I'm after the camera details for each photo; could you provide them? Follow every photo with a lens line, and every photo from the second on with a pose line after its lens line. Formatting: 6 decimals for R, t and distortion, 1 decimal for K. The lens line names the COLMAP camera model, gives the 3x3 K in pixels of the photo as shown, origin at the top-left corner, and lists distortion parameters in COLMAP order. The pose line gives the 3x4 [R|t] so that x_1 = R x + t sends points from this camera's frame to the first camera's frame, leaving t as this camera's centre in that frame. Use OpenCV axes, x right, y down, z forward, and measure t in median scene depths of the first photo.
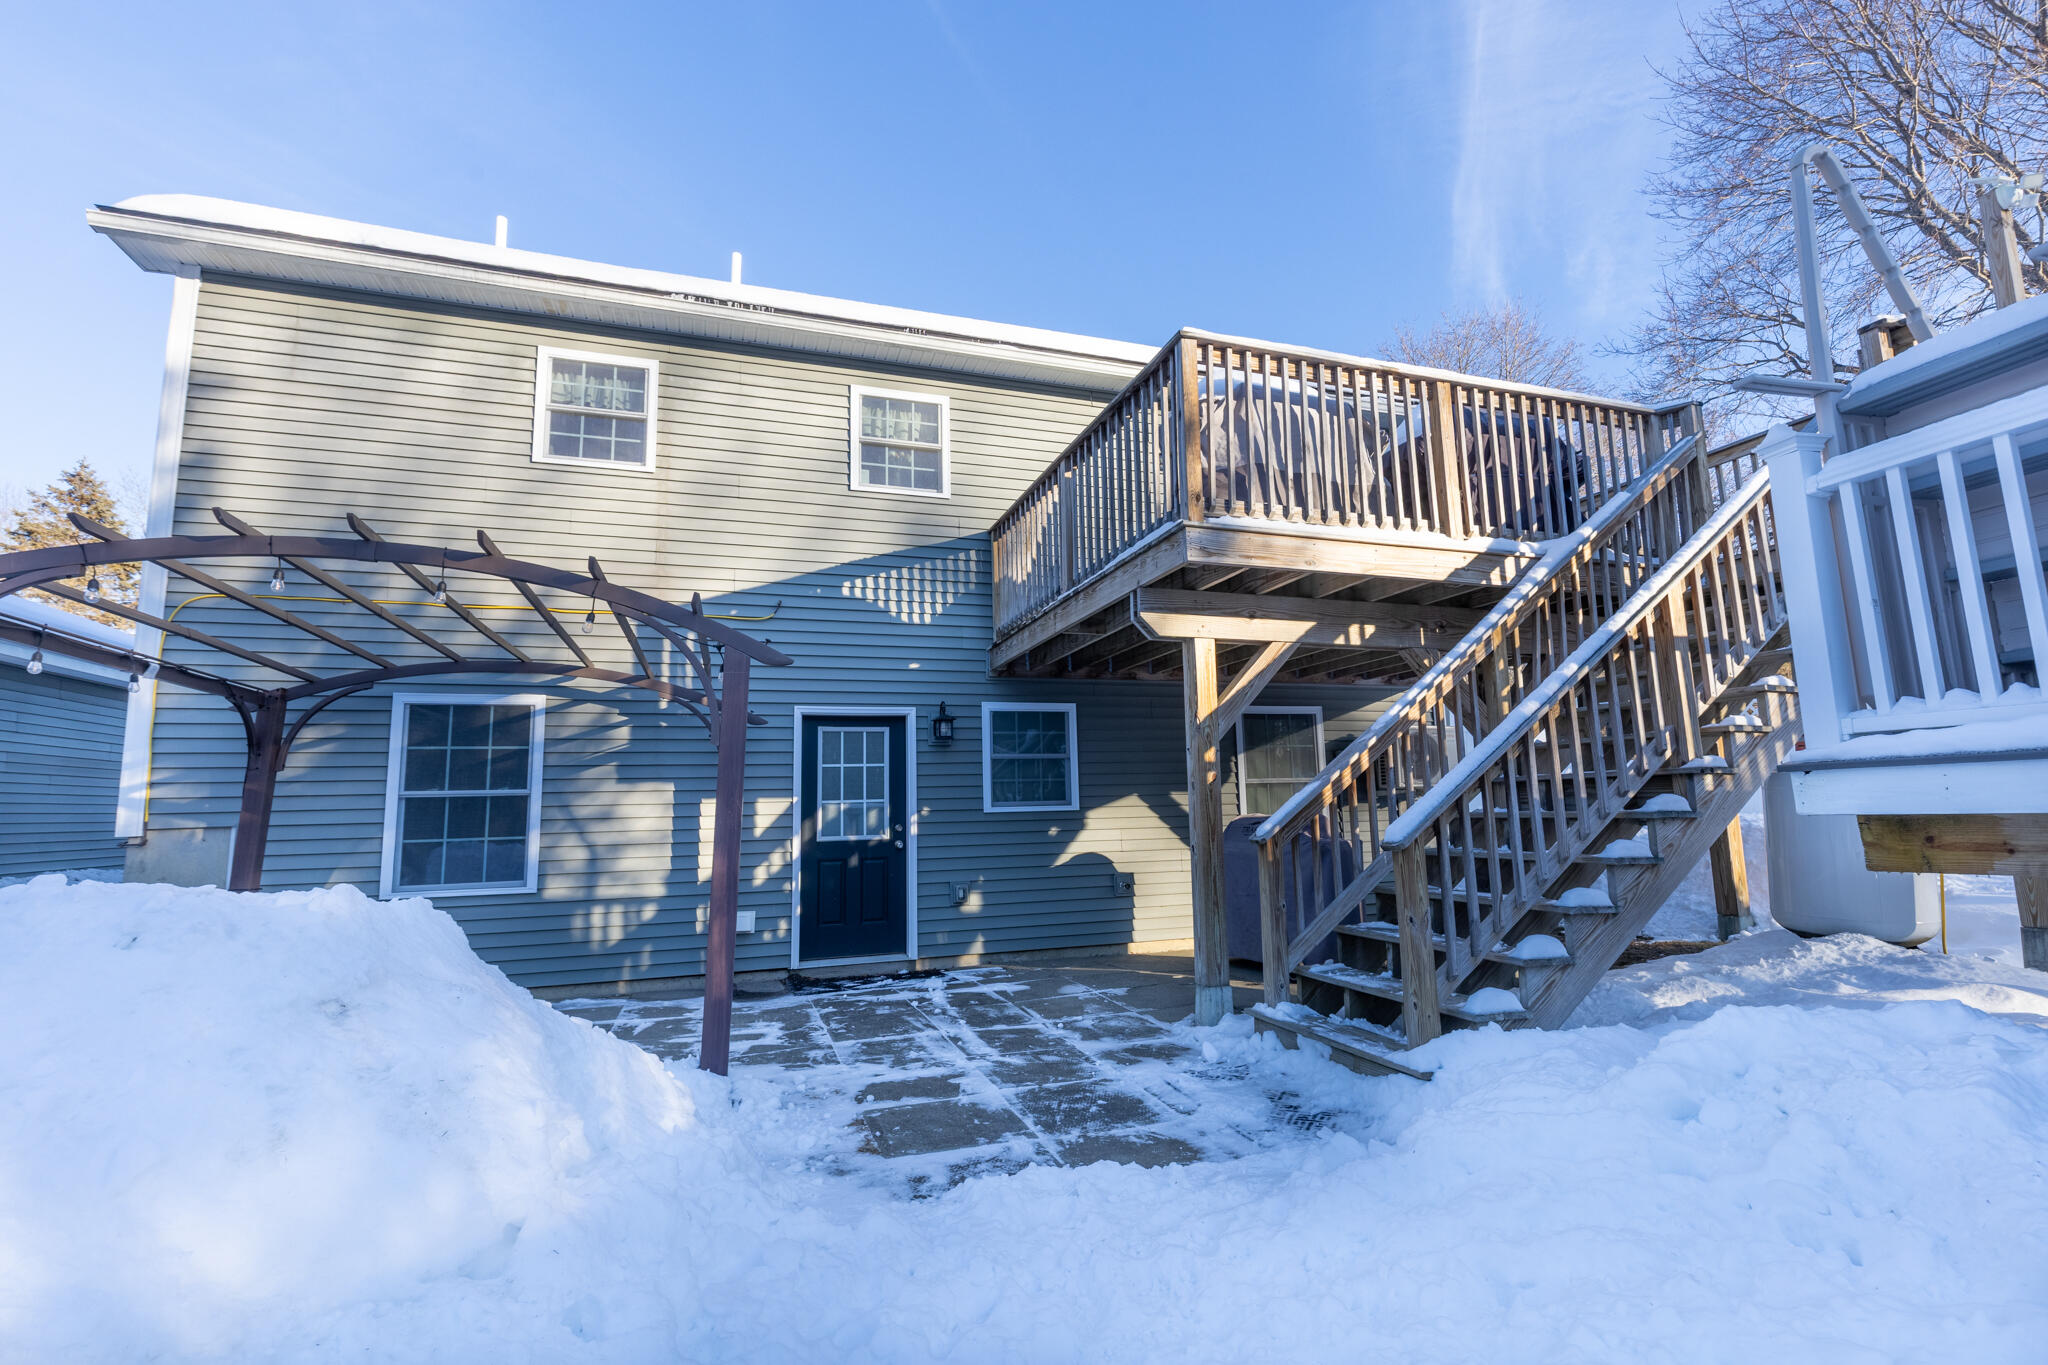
lens RADIAL K [[948.2, 0, 921.3], [0, 948.2, 600.1], [0, 0, 1]] dist [0.008867, -0.001387]
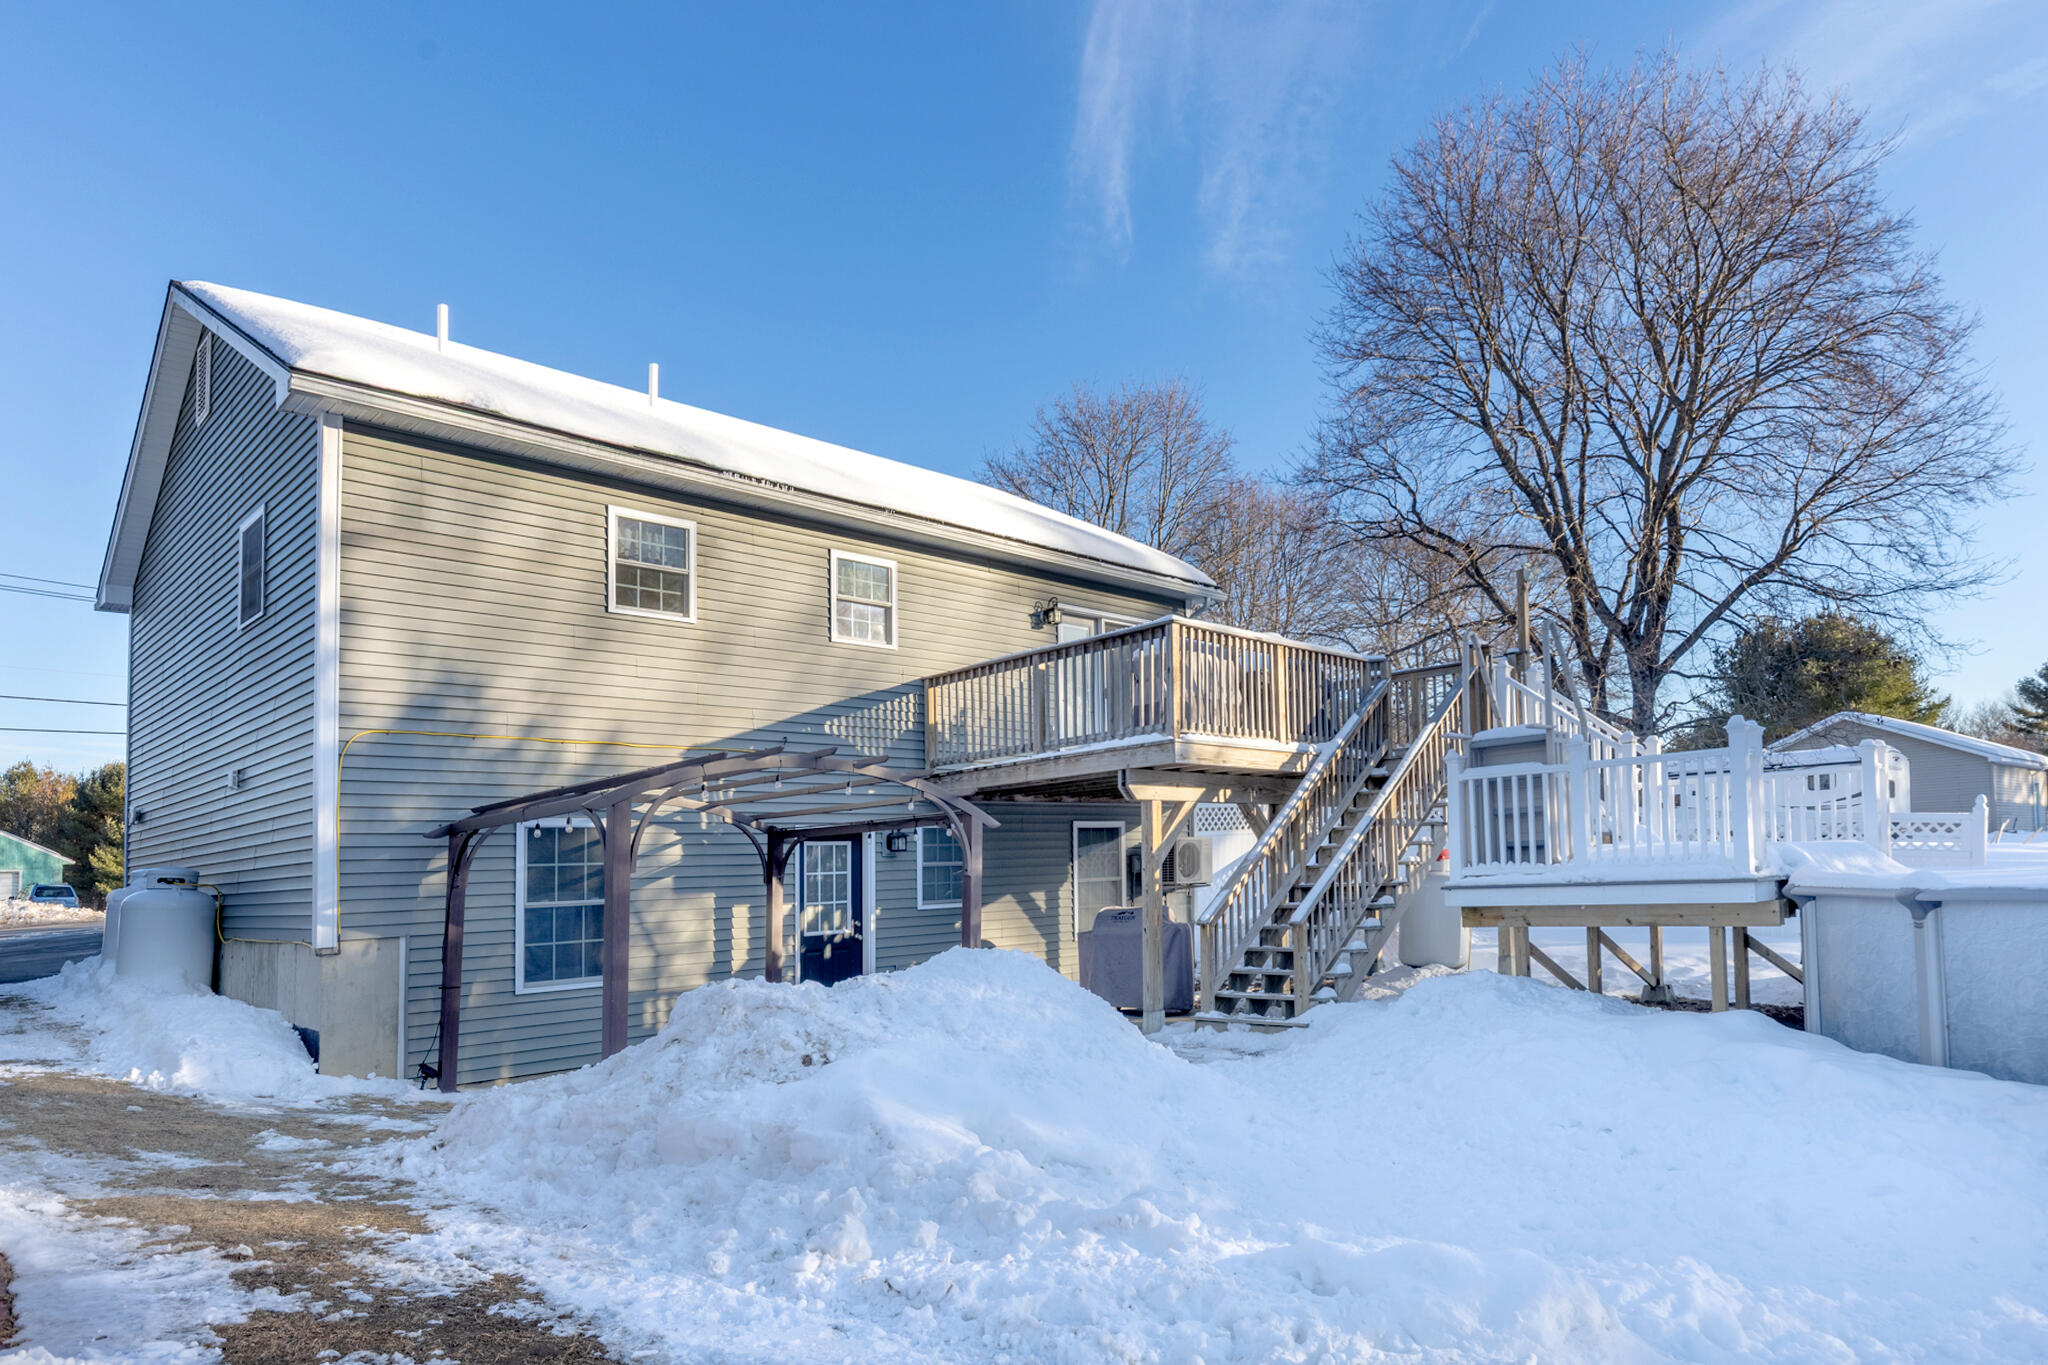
lens RADIAL K [[1213.6, 0, 1026.3], [0, 1213.6, 682.0], [0, 0, 1]] dist [0.008641, 0.000803]
pose [[0.886308, 0.065579, 0.458429, -0.762069], [-0.084725, 0.996177, 0.021298, -0.165057], [-0.455279, -0.057717, 0.888476, -0.638779]]
